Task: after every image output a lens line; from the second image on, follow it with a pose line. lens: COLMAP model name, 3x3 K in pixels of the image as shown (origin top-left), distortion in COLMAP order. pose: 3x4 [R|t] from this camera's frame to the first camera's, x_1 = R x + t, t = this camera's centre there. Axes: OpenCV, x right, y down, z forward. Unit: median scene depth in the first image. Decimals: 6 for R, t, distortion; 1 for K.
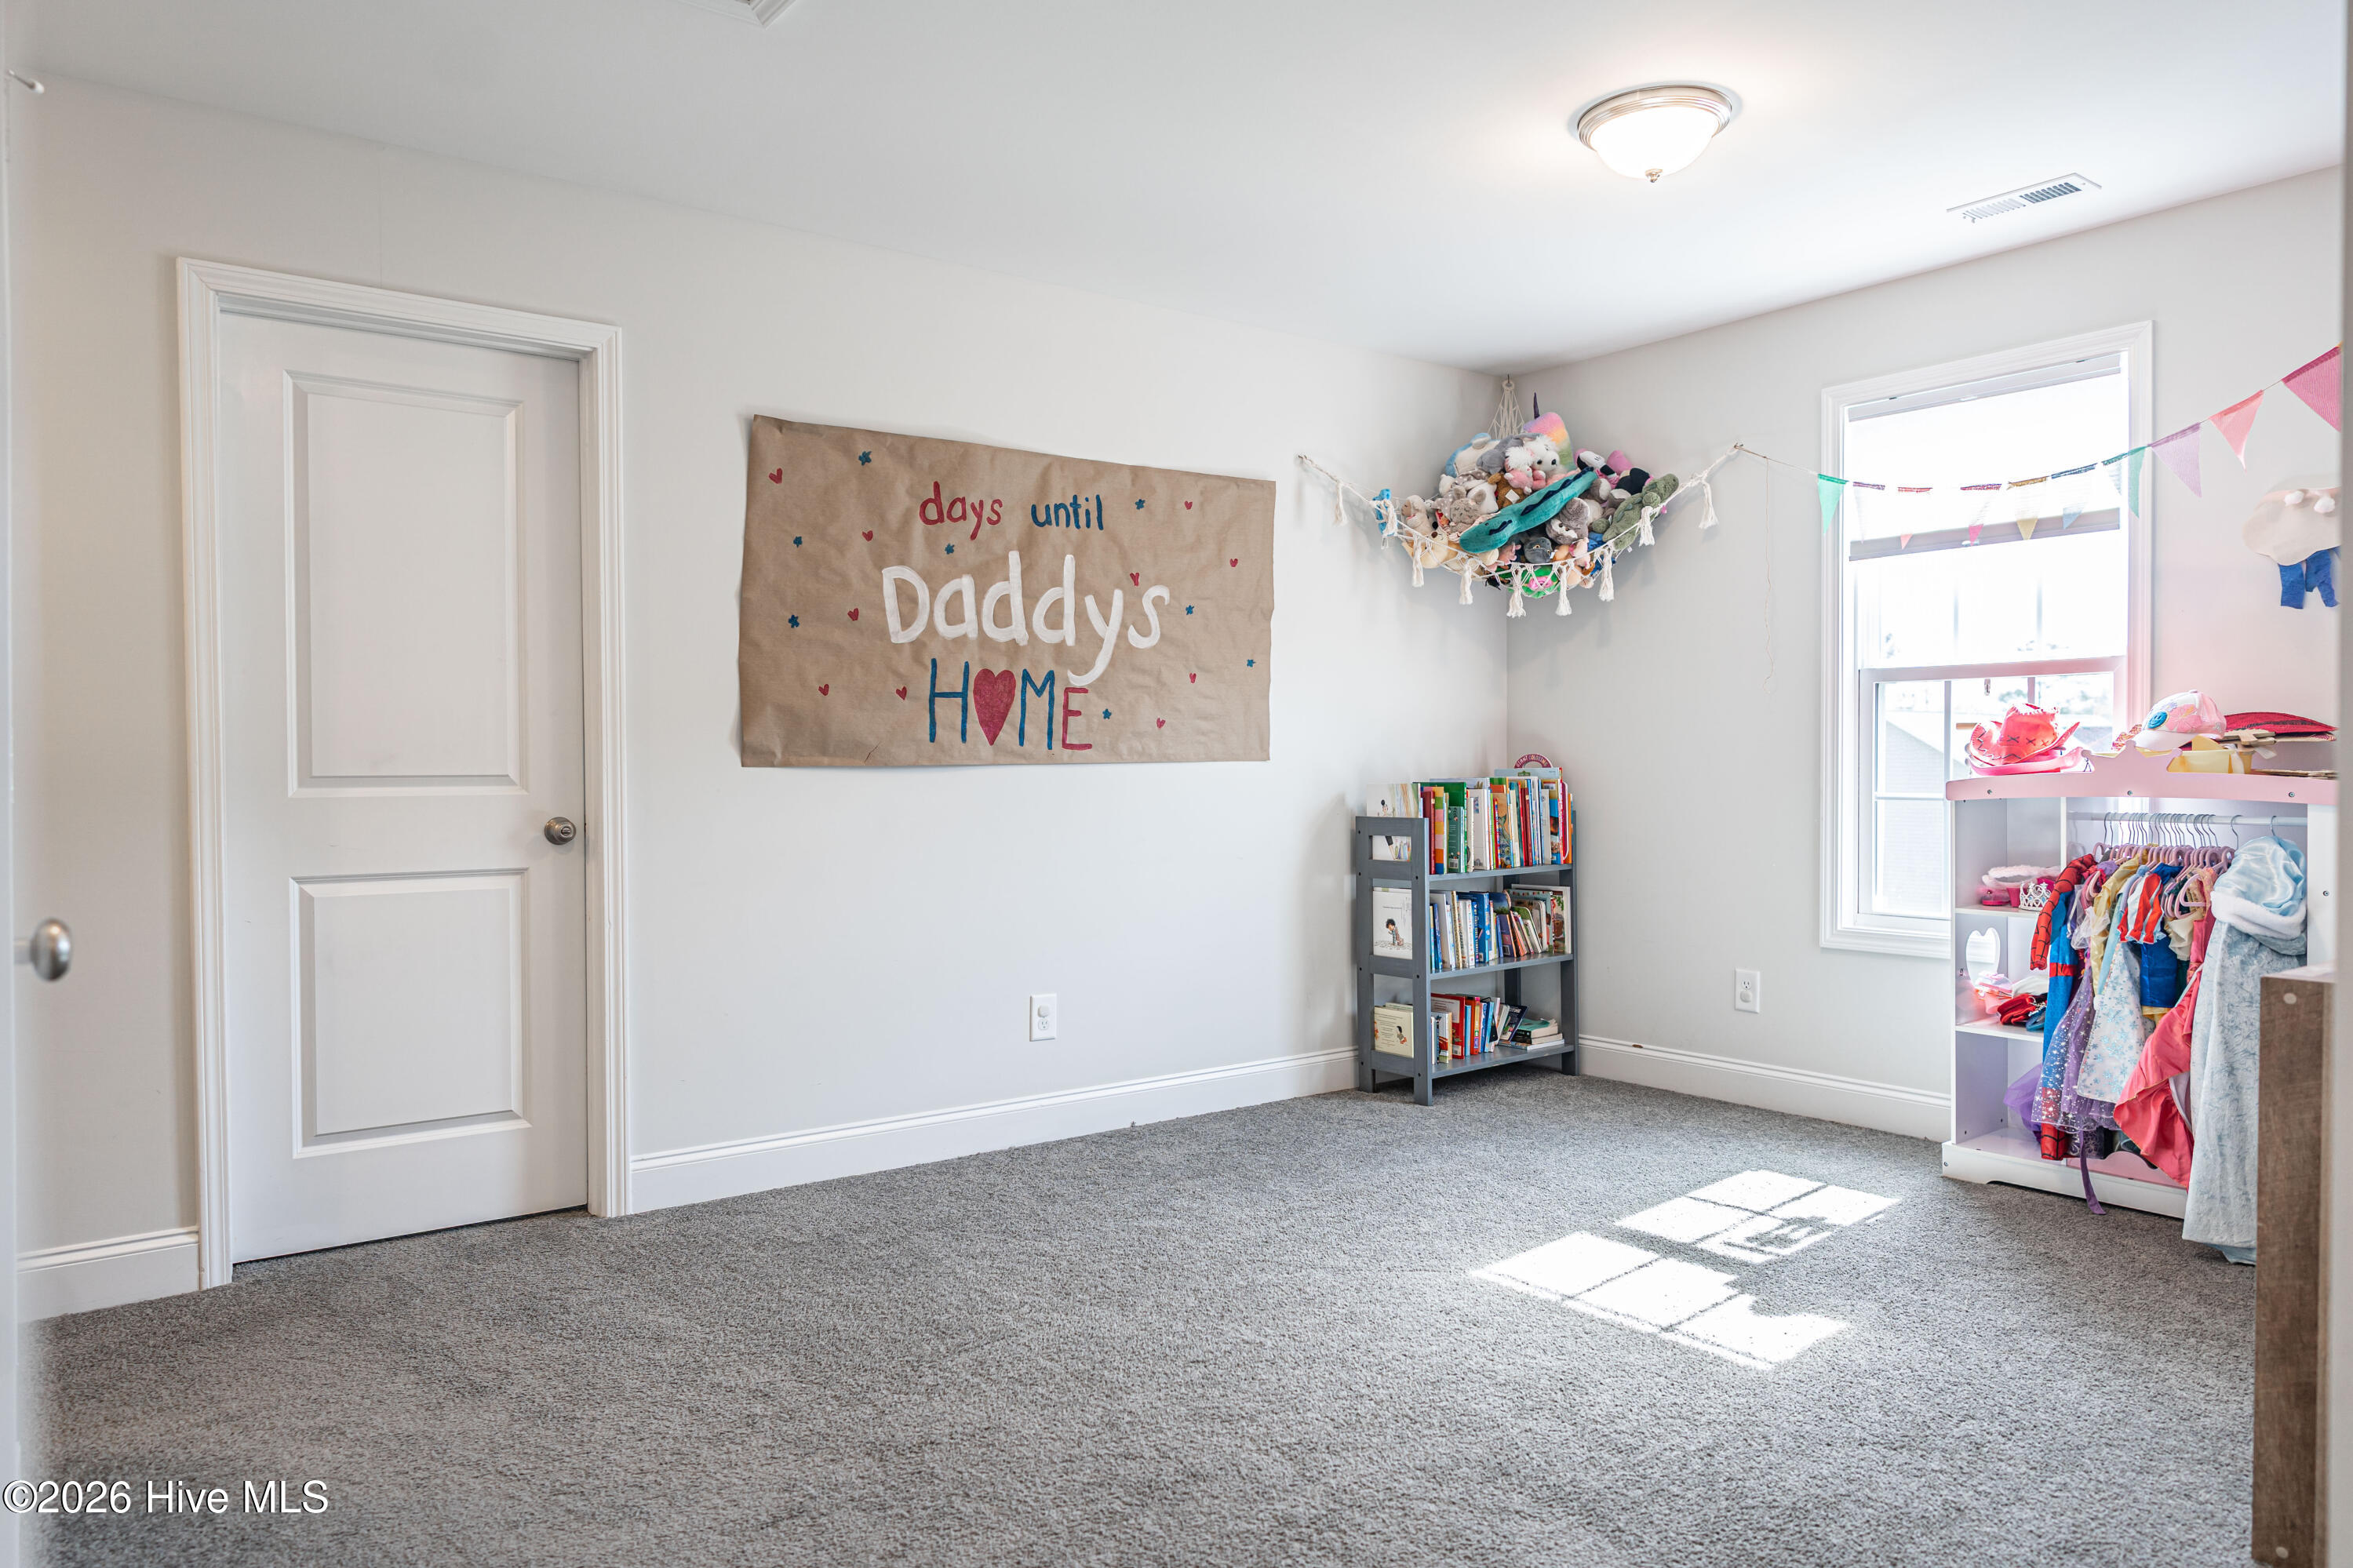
lens RADIAL K [[1574.4, 0, 1178.0], [0, 1574.4, 793.3], [0, 0, 1]] dist [-0.000511, 0.003980]
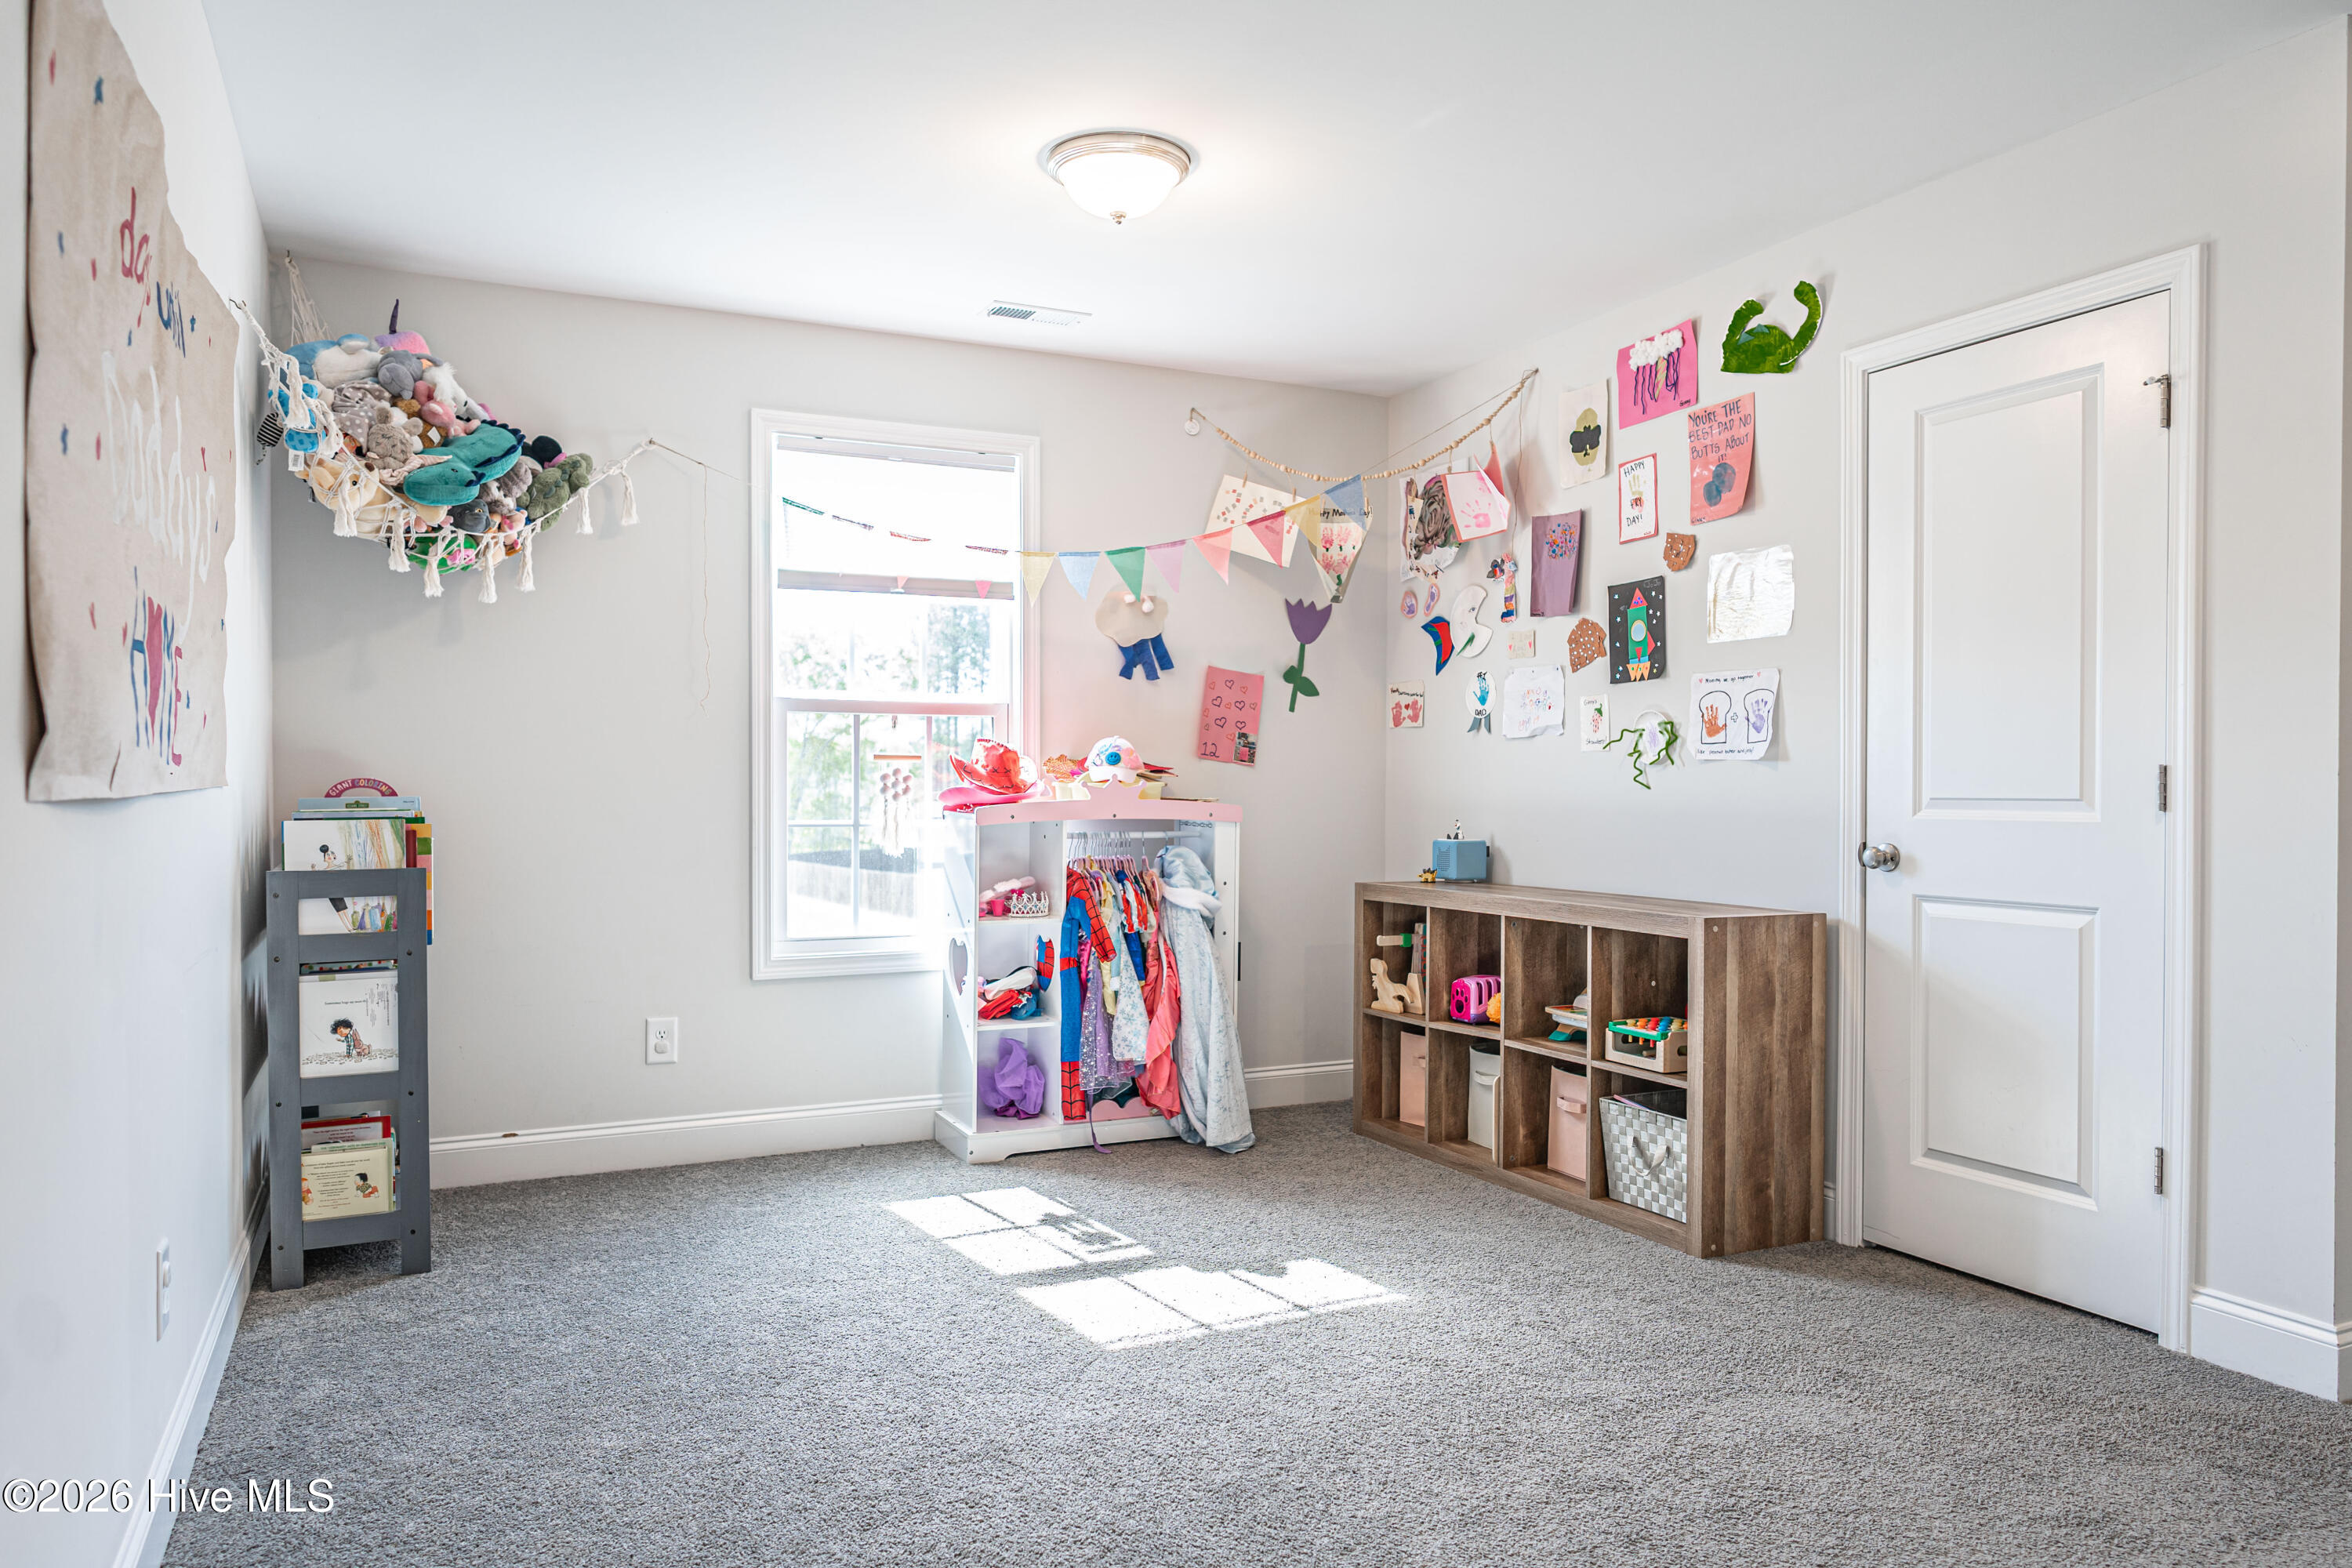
lens RADIAL K [[1593.7, 0, 1177.0], [0, 1593.7, 791.5], [0, 0, 1]] dist [-0.002777, 0.003982]
pose [[0.194877, 0.000055, 0.980828, -0.574942], [0.016308, 0.999862, -0.003296, -0.012974], [-0.980692, 0.016638, 0.194849, 0.622984]]
